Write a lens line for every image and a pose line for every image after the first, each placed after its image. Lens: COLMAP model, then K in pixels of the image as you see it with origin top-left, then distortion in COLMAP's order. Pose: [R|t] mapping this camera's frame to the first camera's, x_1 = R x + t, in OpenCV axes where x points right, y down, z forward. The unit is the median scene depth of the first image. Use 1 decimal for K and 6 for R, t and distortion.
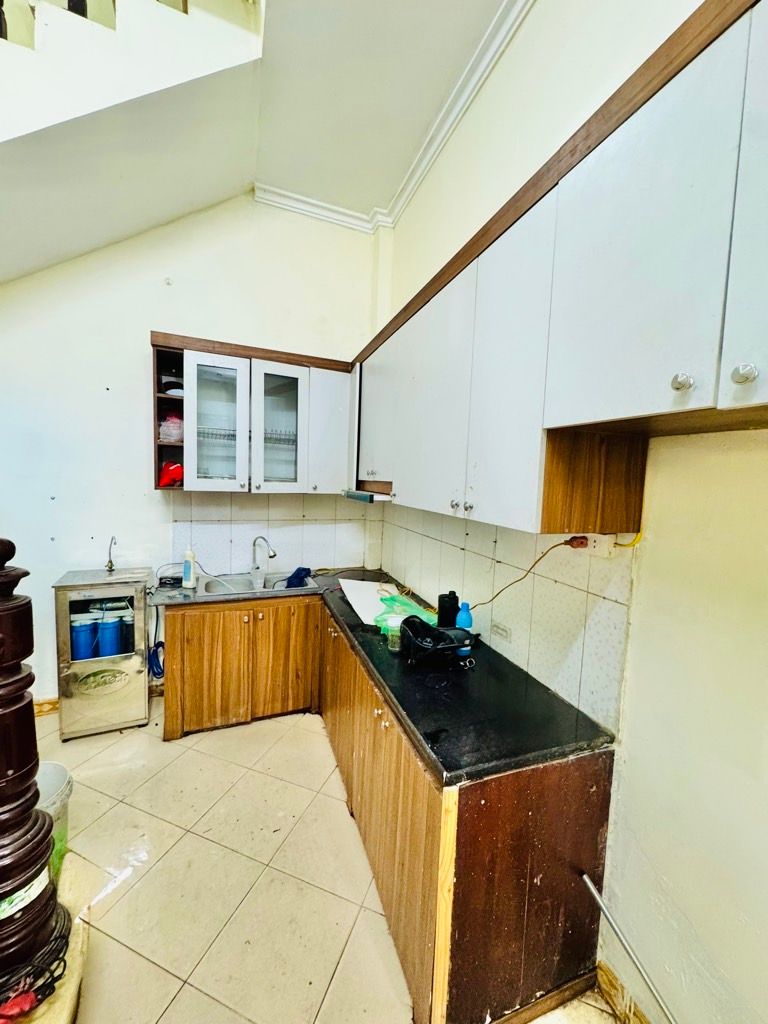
lens RADIAL K [[409.3, 0, 383.1], [0, 409.3, 511.9], [0, 0, 1]] dist [-0.001046, 0.000244]
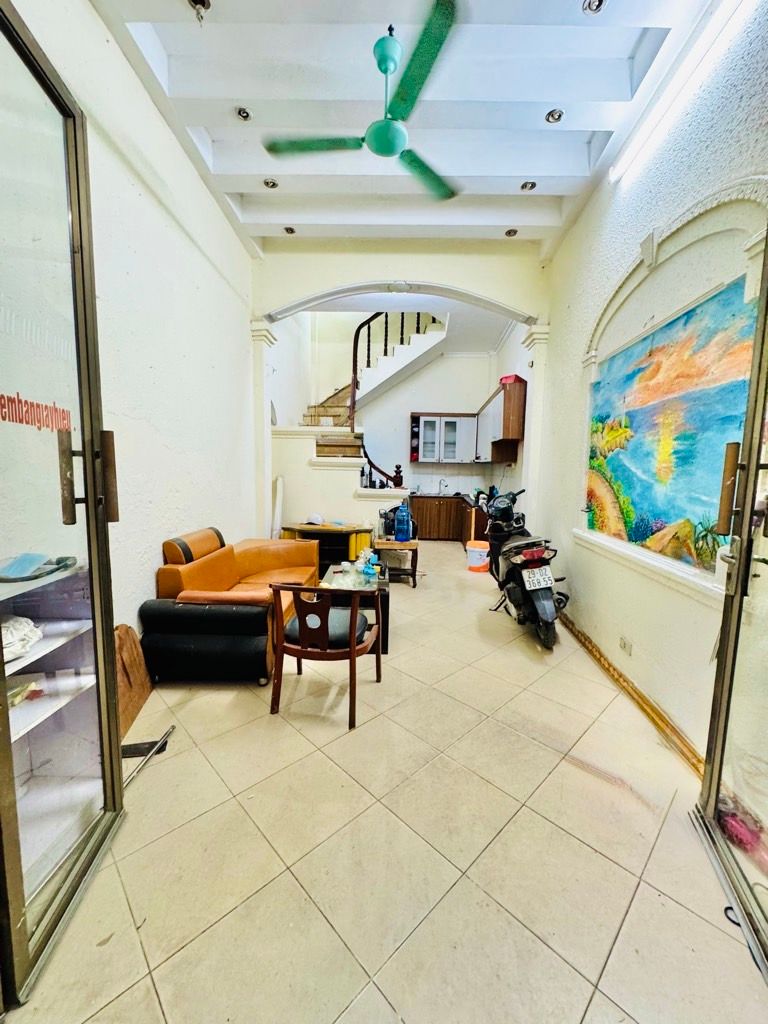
lens RADIAL K [[409.3, 0, 389.8], [0, 409.3, 510.6], [0, 0, 1]] dist [-0.001046, 0.000244]
pose [[0.909965, 0.033676, -0.413316, 0.637704], [-0.021626, 0.999195, 0.033801, 0.229054], [0.414121, -0.021820, 0.909960, -2.016672]]
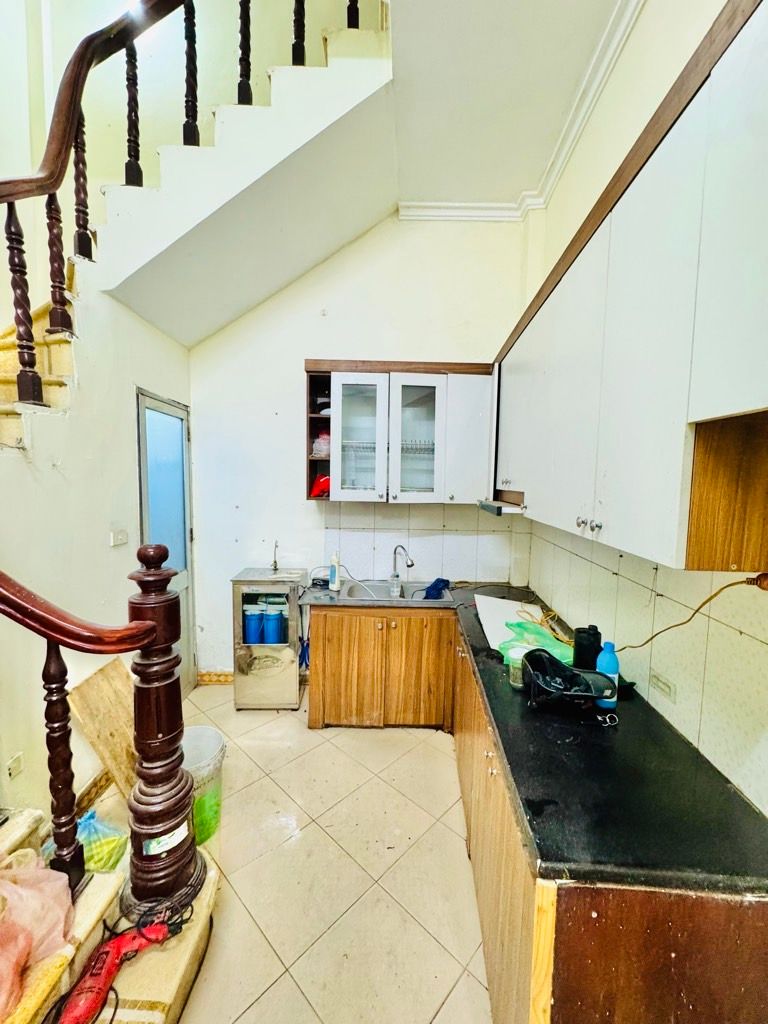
lens RADIAL K [[409.3, 0, 383.3], [0, 409.3, 511.7], [0, 0, 1]] dist [-0.001046, 0.000244]
pose [[0.918168, 0.011607, -0.396020, 0.080481], [-0.017862, 0.999767, -0.012109, -0.012934], [0.395787, 0.018191, 0.918162, 0.058766]]
